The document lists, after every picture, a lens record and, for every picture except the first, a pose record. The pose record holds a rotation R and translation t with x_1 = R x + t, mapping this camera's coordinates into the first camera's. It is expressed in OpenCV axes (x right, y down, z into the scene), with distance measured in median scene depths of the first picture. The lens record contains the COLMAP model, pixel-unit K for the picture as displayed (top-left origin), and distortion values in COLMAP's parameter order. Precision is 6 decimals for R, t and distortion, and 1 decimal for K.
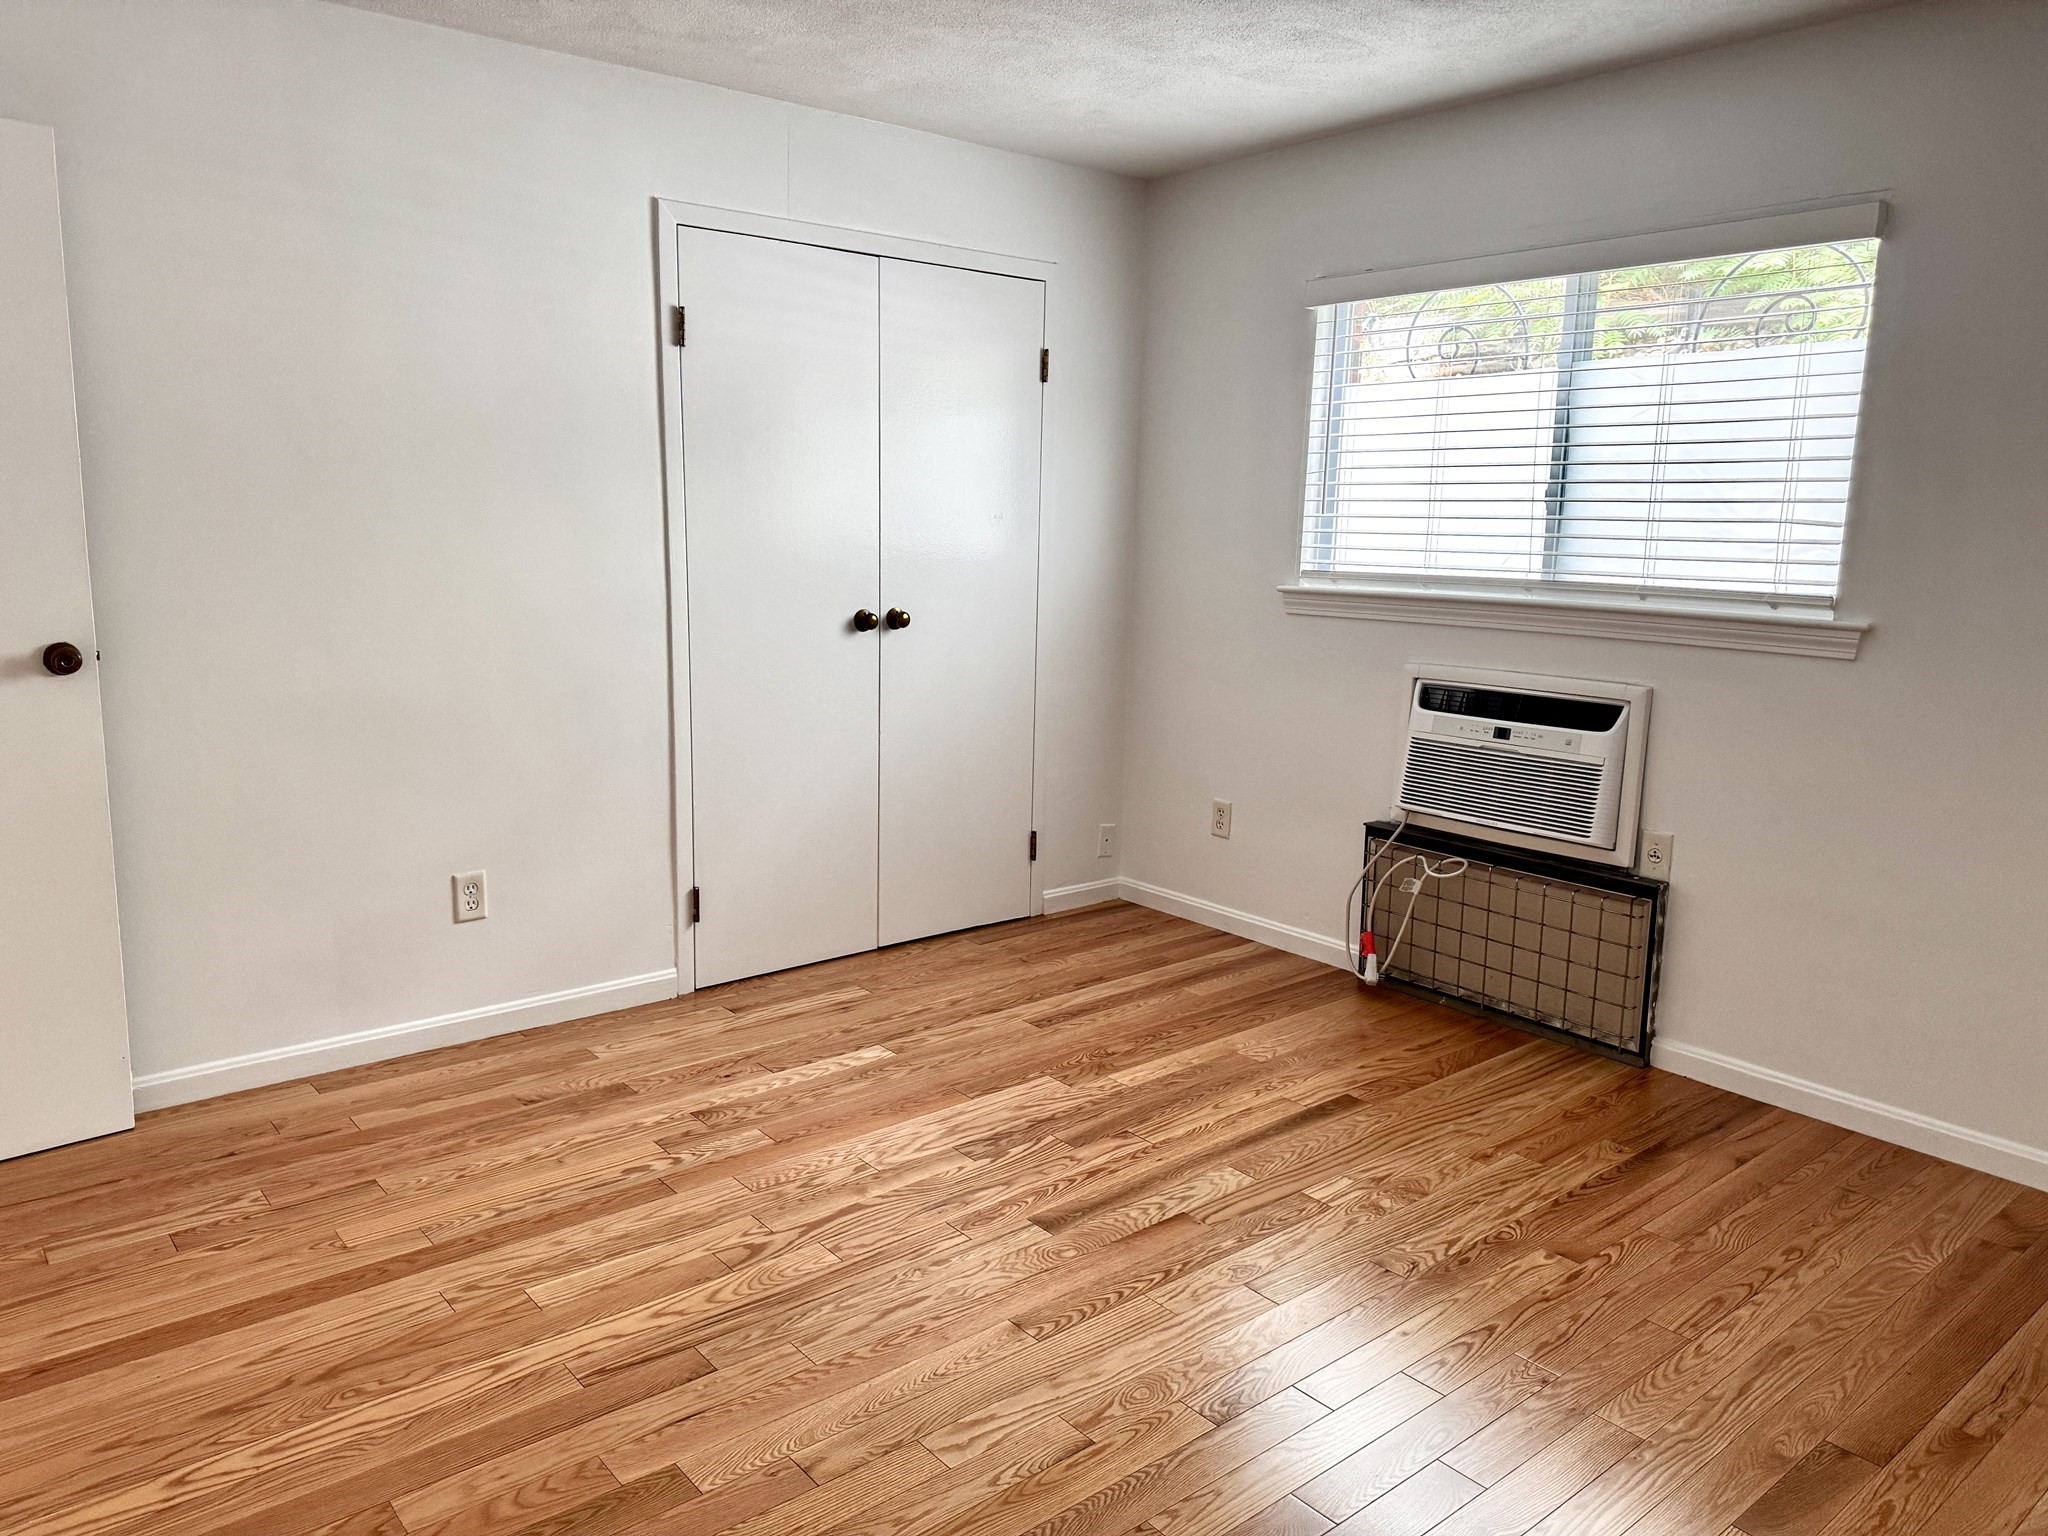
lens RADIAL K [[1443.1, 0, 1016.0], [0, 1443.1, 764.0], [0, 0, 1]] dist [0.118256, -0.151868]
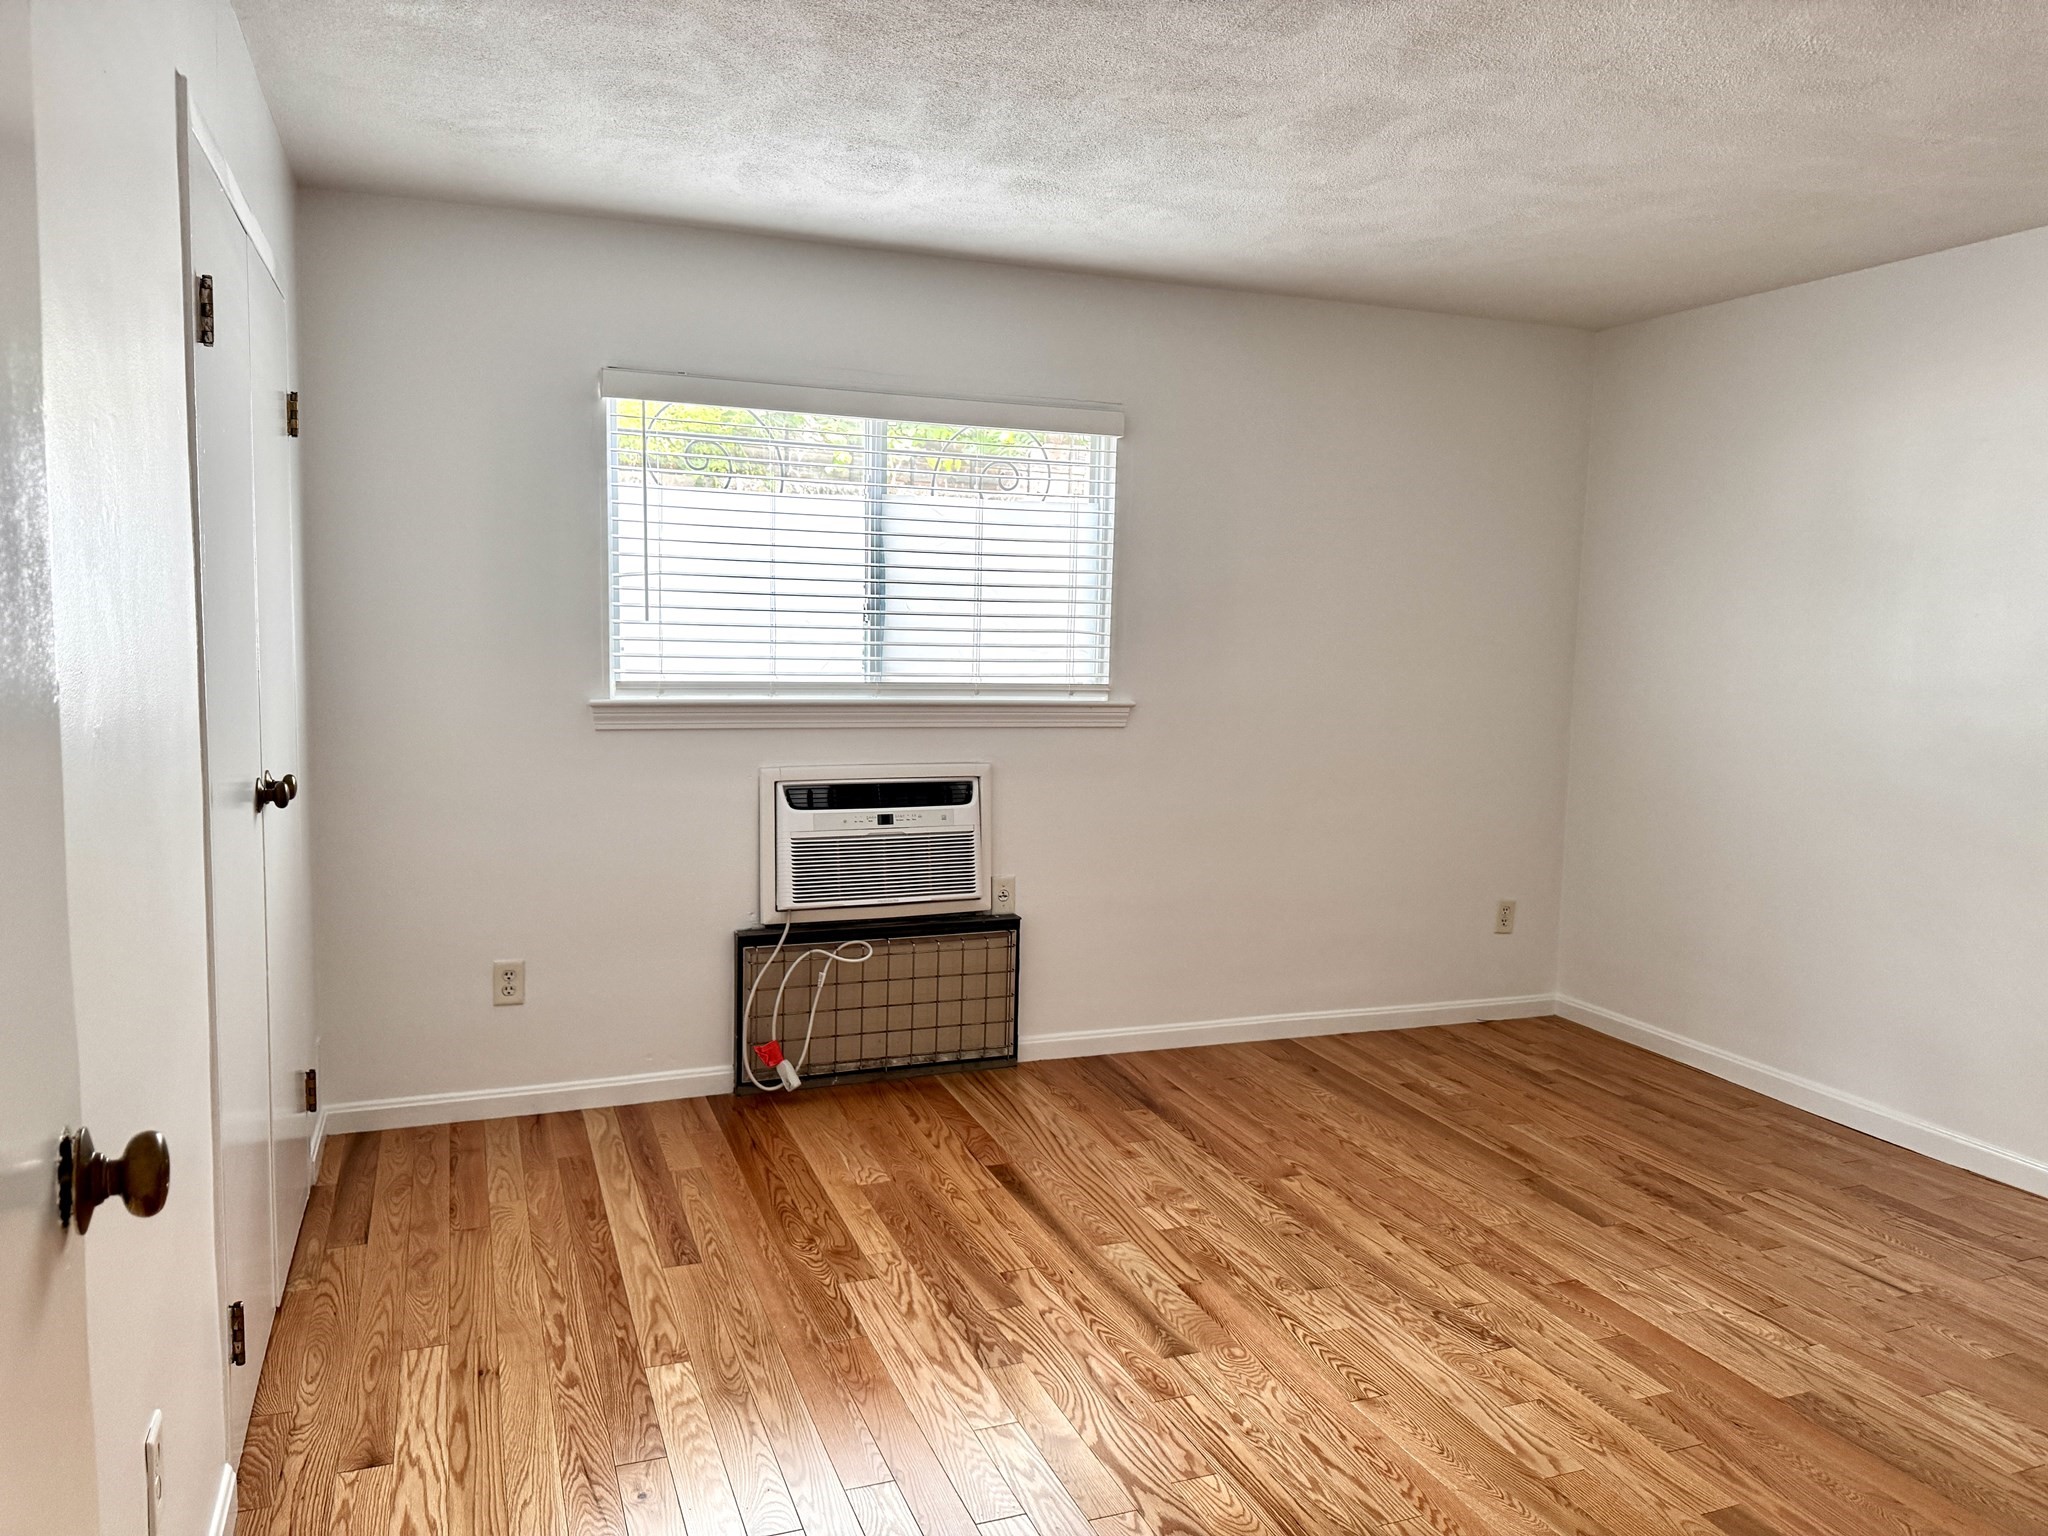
lens RADIAL K [[1443.1, 0, 1016.0], [0, 1443.1, 764.0], [0, 0, 1]] dist [0.118256, -0.151868]
pose [[0.312764, -0.103529, 0.944172, -0.688772], [0.151743, 0.986721, 0.057929, -0.114107], [-0.937631, 0.125153, 0.324321, 0.555254]]
